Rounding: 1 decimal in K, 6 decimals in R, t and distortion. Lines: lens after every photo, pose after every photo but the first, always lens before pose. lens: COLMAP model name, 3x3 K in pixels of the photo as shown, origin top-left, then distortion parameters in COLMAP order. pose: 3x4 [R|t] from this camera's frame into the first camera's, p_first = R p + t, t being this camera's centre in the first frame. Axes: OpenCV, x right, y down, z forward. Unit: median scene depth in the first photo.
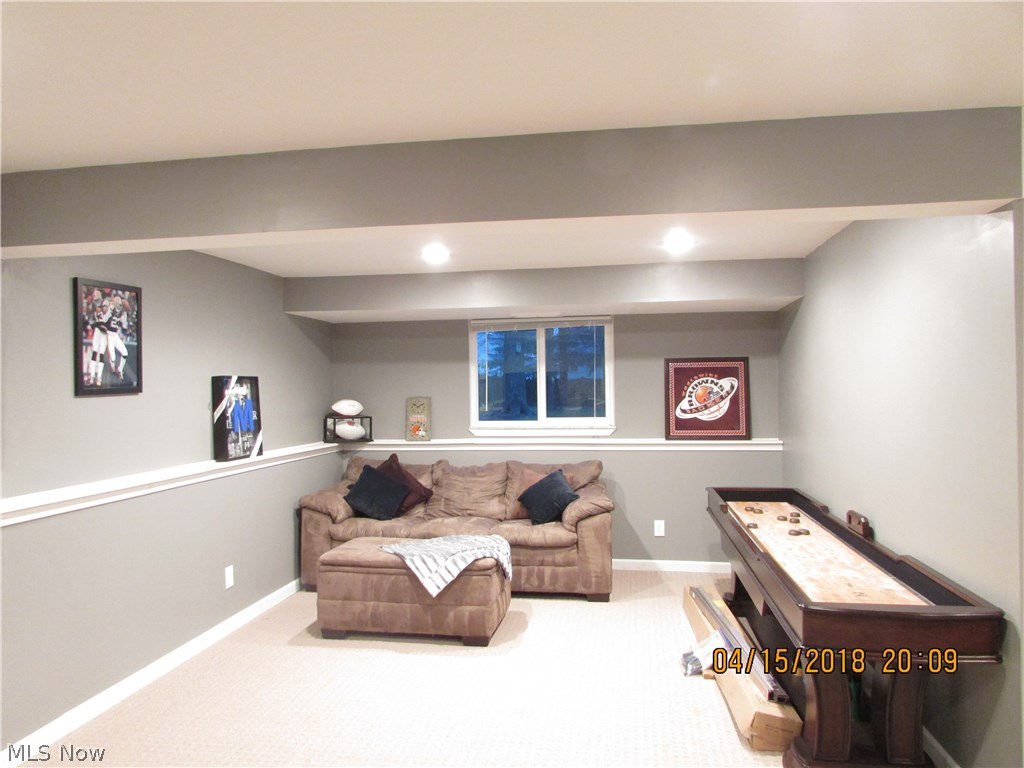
lens RADIAL K [[731.2, 0, 512.0], [0, 731.2, 384.0], [0, 0, 1]] dist [-0.022660, 0.008832]
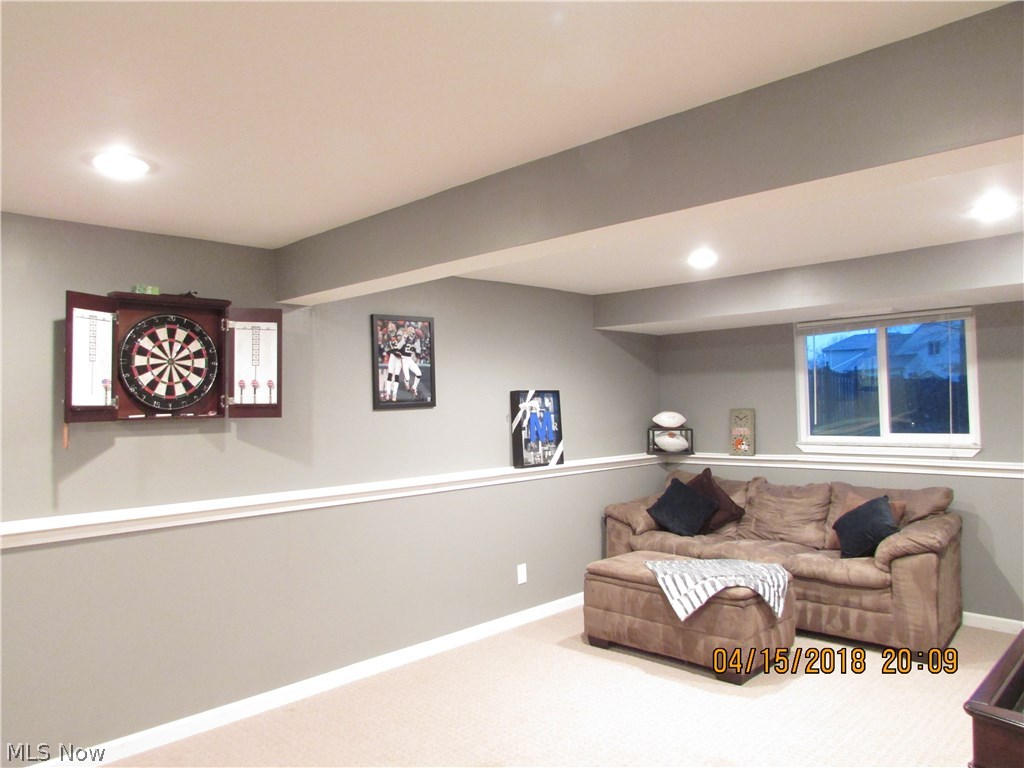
lens RADIAL K [[731.2, 0, 512.0], [0, 731.2, 384.0], [0, 0, 1]] dist [-0.022660, 0.008832]
pose [[0.819315, -0.019985, -0.572995, 0.218432], [0.012571, 0.999778, -0.016896, -0.002408], [0.573206, 0.006640, 0.819385, 0.079767]]
